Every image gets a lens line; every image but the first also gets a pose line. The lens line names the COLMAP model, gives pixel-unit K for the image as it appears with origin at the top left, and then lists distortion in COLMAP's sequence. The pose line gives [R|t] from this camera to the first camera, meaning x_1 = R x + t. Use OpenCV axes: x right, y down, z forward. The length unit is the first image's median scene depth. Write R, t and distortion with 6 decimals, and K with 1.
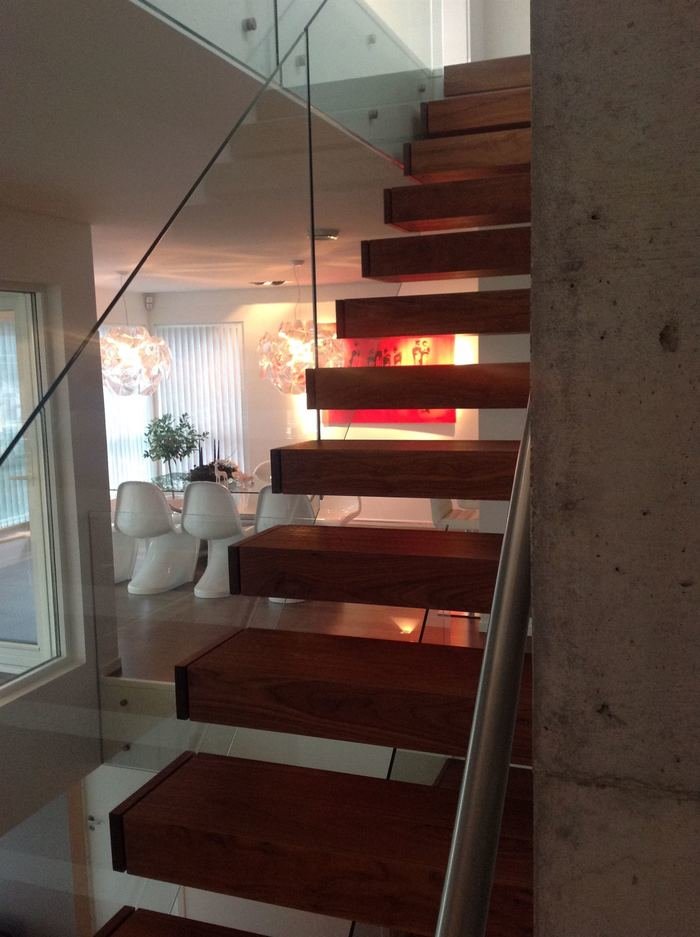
lens RADIAL K [[931.6, 0, 350.0], [0, 931.6, 468.5], [0, 0, 1]] dist [-0.000757, -0.000382]
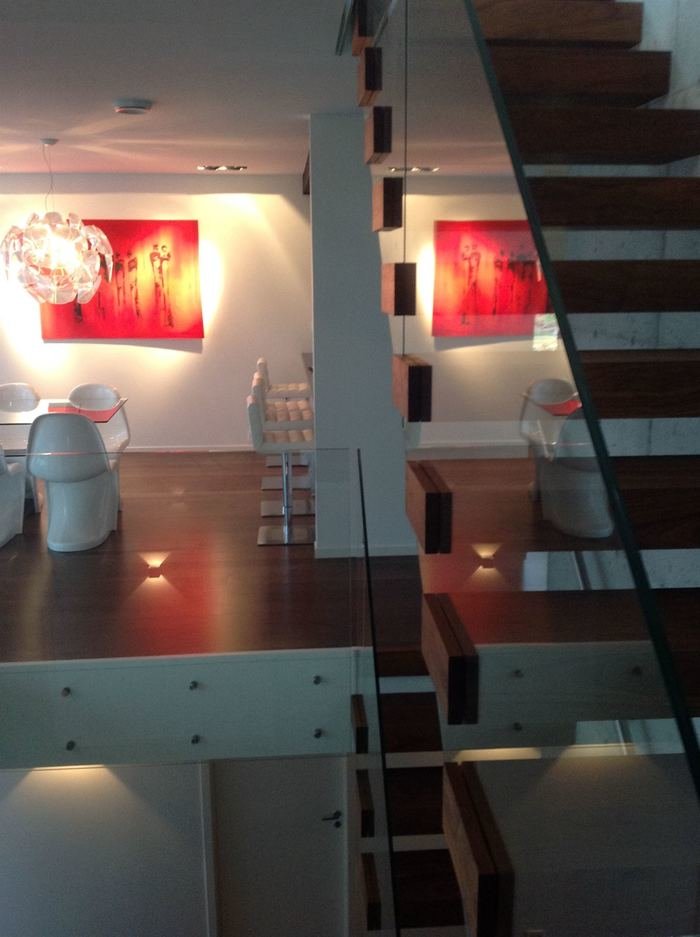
lens RADIAL K [[934.0, 0, 350.0], [0, 934.0, 468.5], [0, 0, 1]] dist [0.093037, -0.002032]
pose [[0.906201, -0.067500, 0.417426, -0.151130], [0.028268, 0.994639, 0.099471, -0.008296], [-0.421902, -0.078341, 0.903250, 0.085973]]
